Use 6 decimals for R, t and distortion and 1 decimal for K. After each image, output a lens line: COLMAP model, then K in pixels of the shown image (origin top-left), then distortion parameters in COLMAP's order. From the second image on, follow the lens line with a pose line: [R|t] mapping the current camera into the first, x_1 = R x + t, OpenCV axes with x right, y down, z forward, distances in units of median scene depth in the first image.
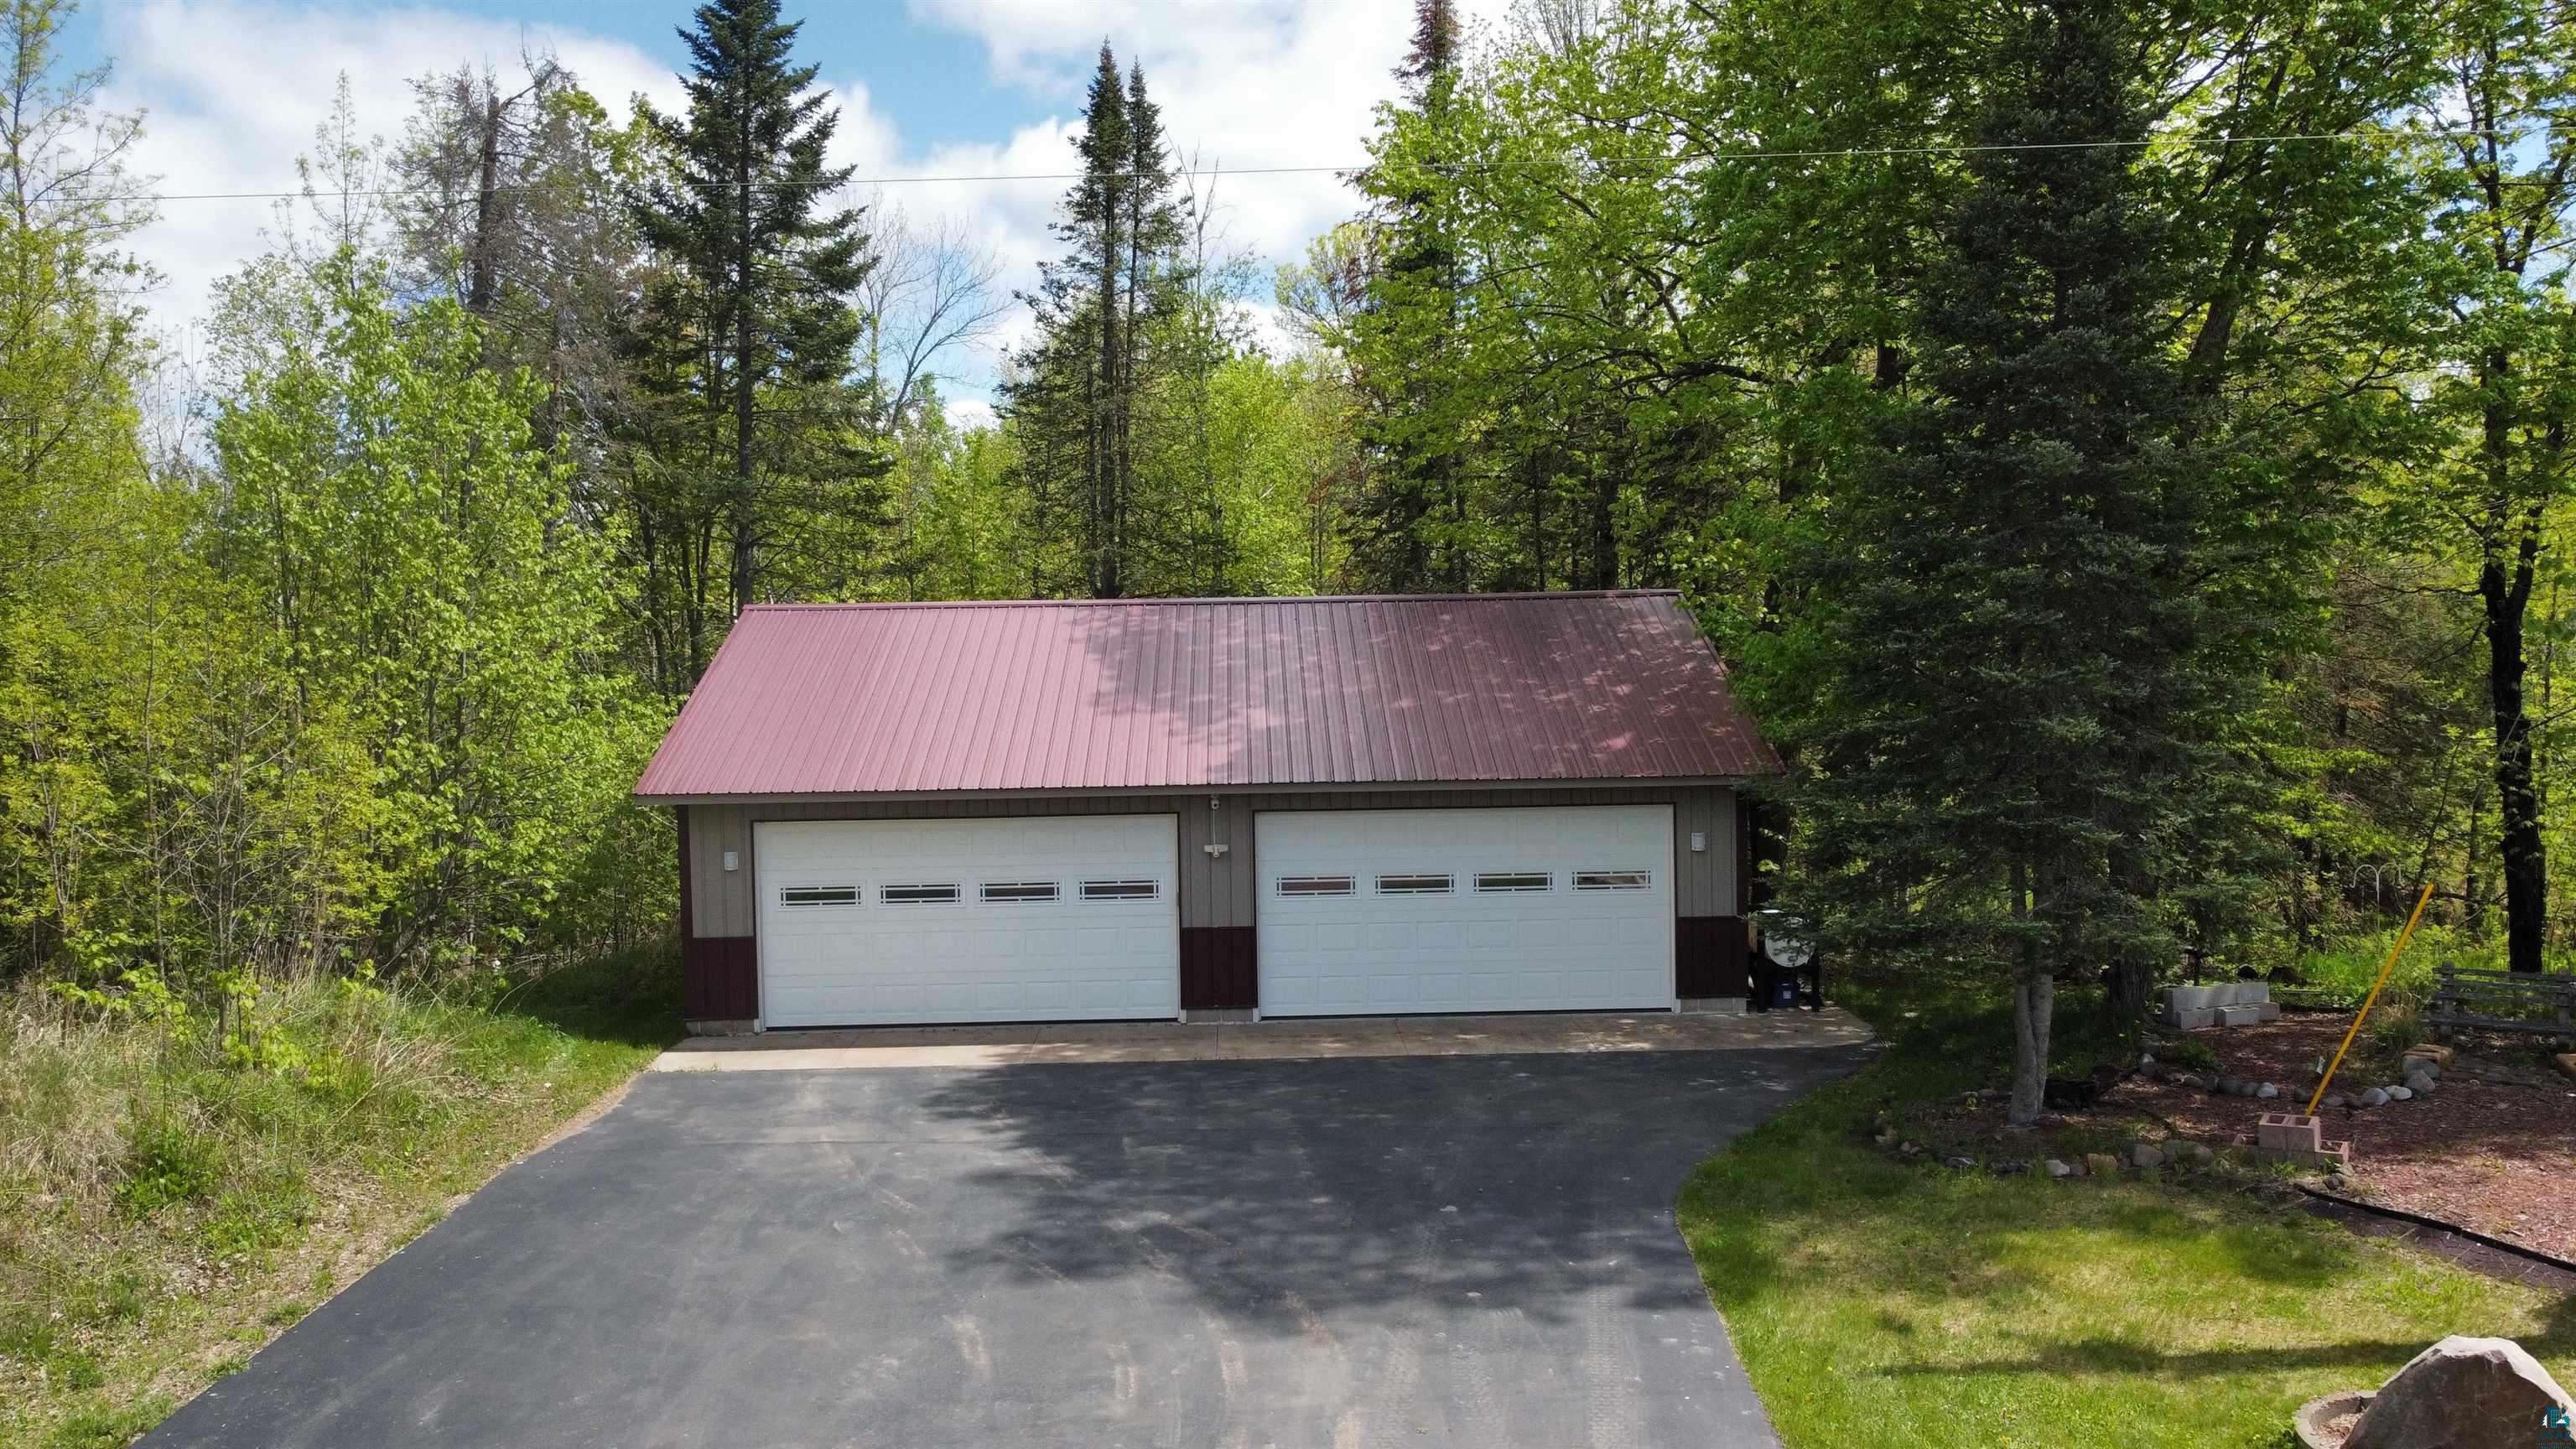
lens RADIAL K [[1956.5, 0, 1281.2], [0, 1956.5, 730.1], [0, 0, 1]] dist [0.004369, -0.008327]
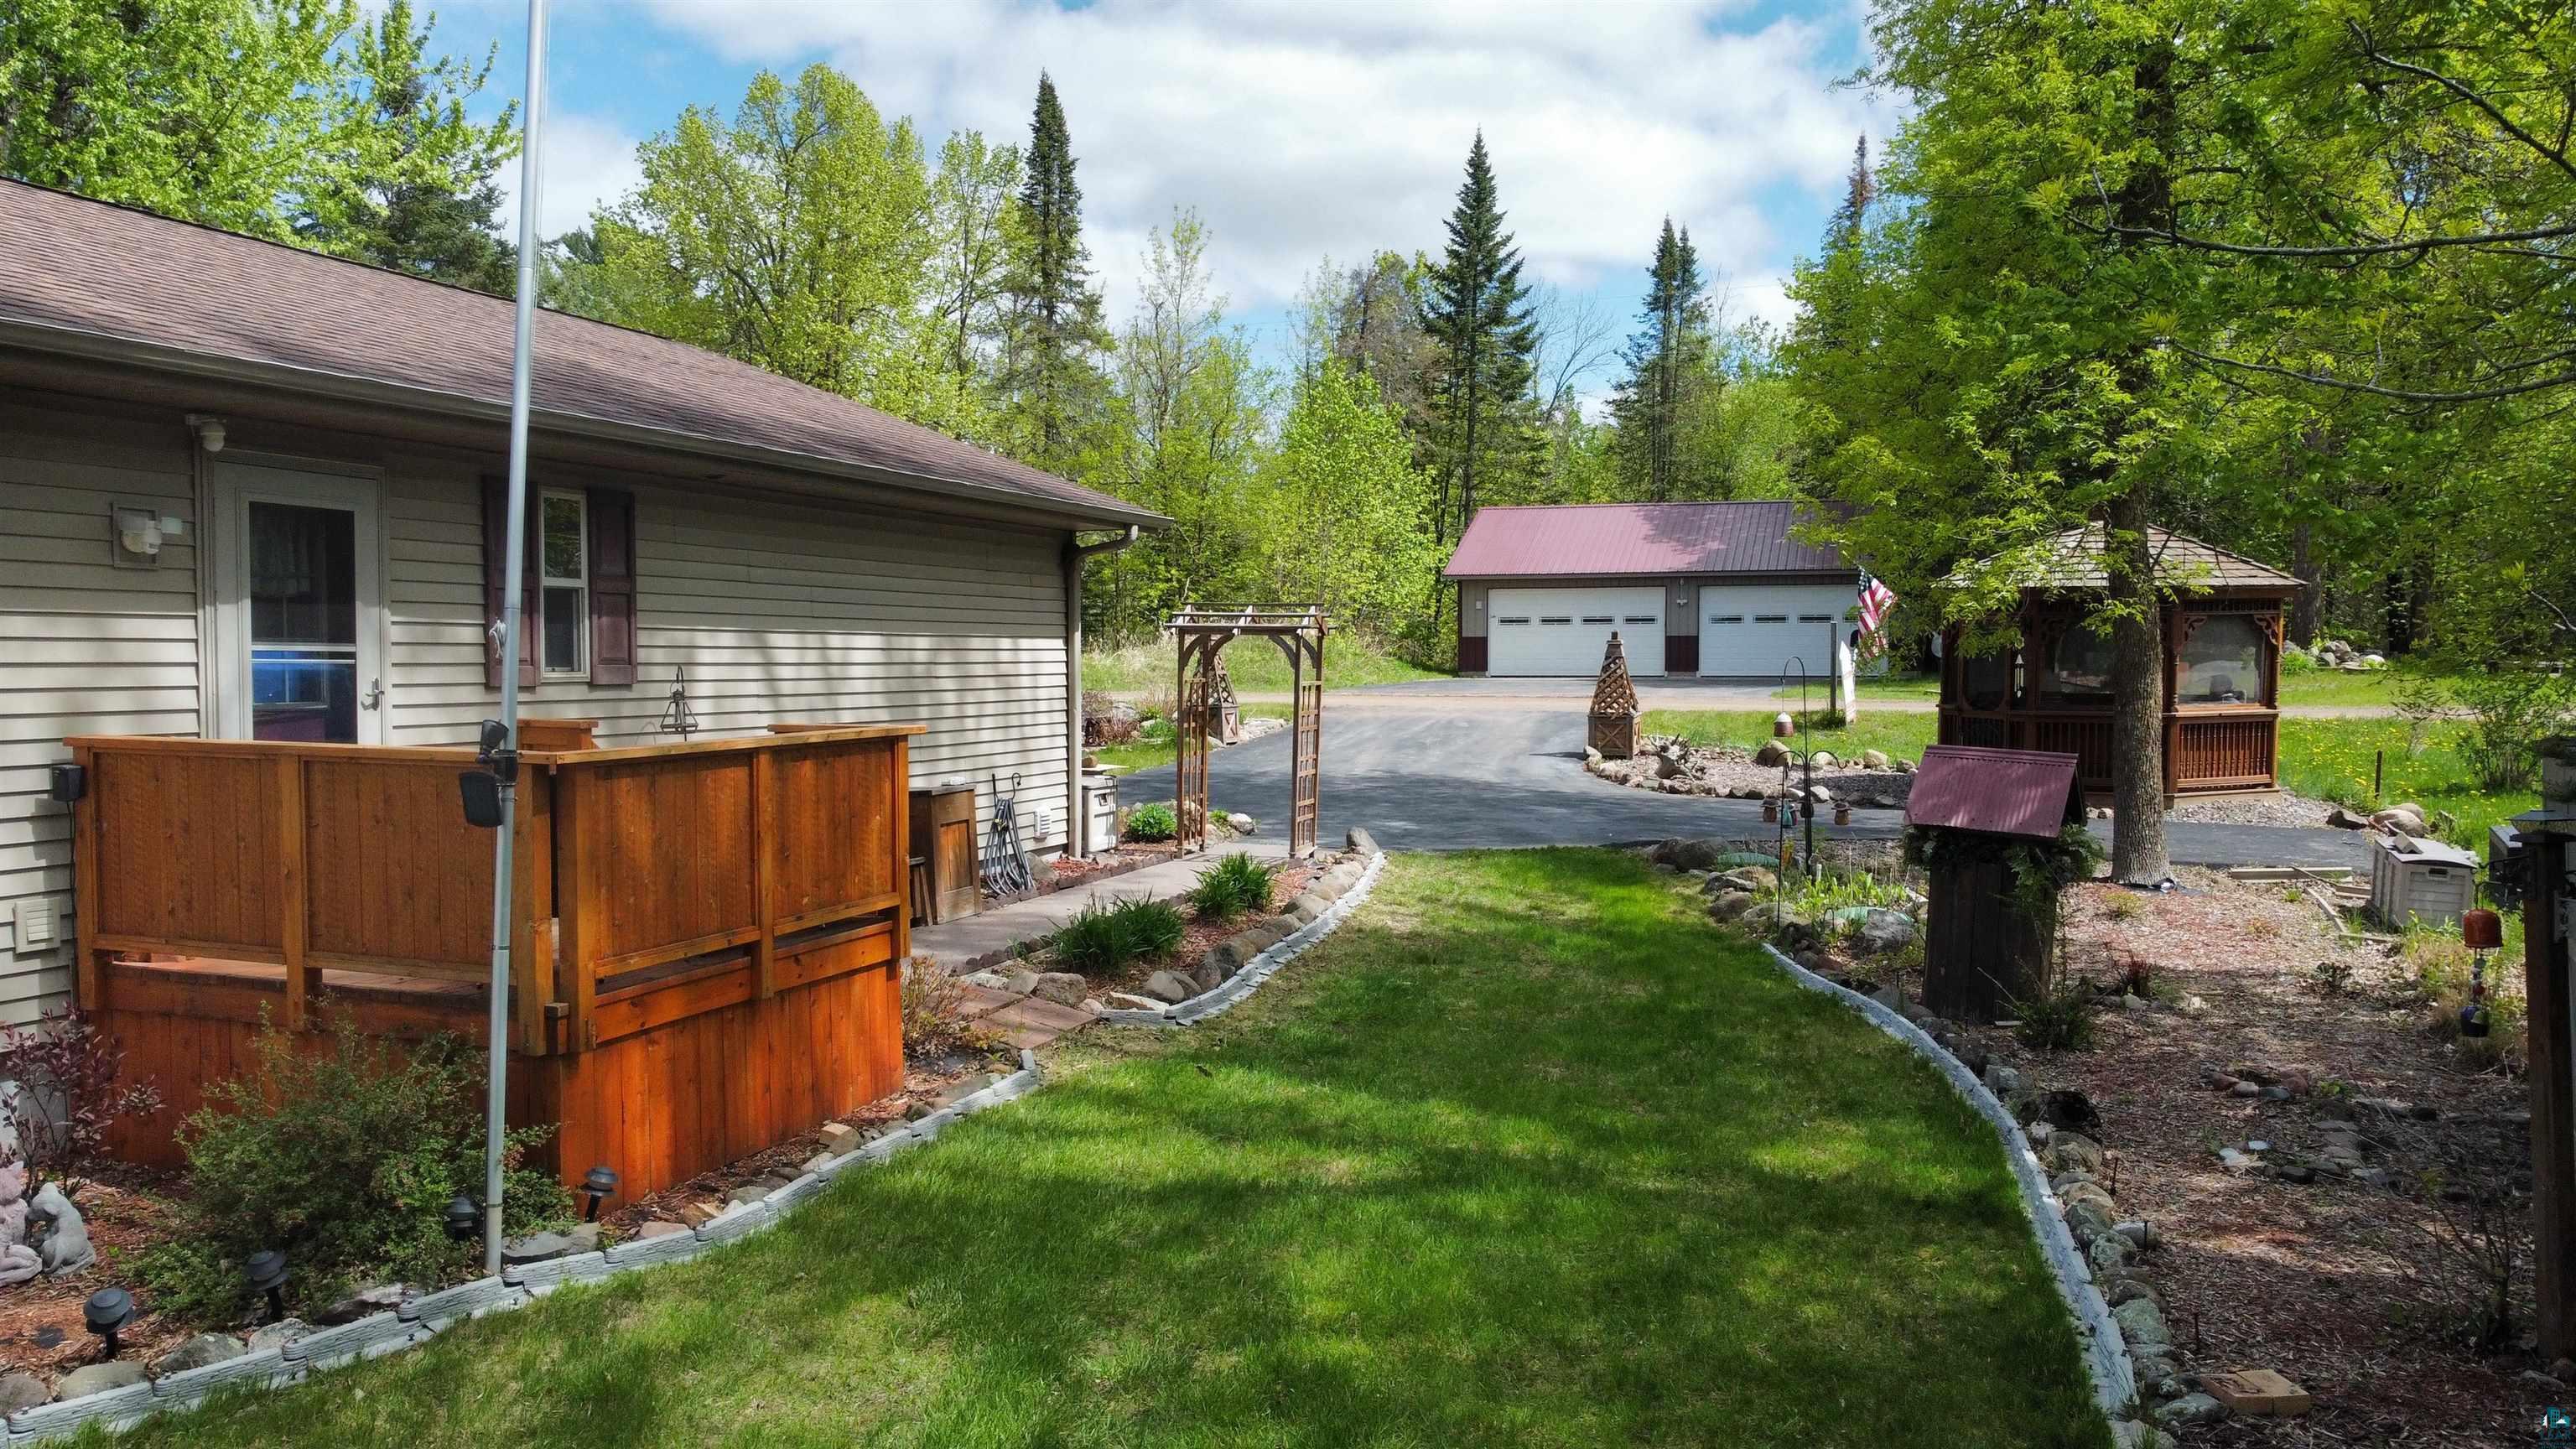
lens RADIAL K [[1956.5, 0, 1281.2], [0, 1956.5, 730.1], [0, 0, 1]] dist [0.004369, -0.008327]
pose [[0.948087, 0.028048, -0.316771, 0.165644], [-0.027714, 0.999600, 0.005563, 0.137894], [0.316800, 0.003505, 0.948486, -0.880490]]
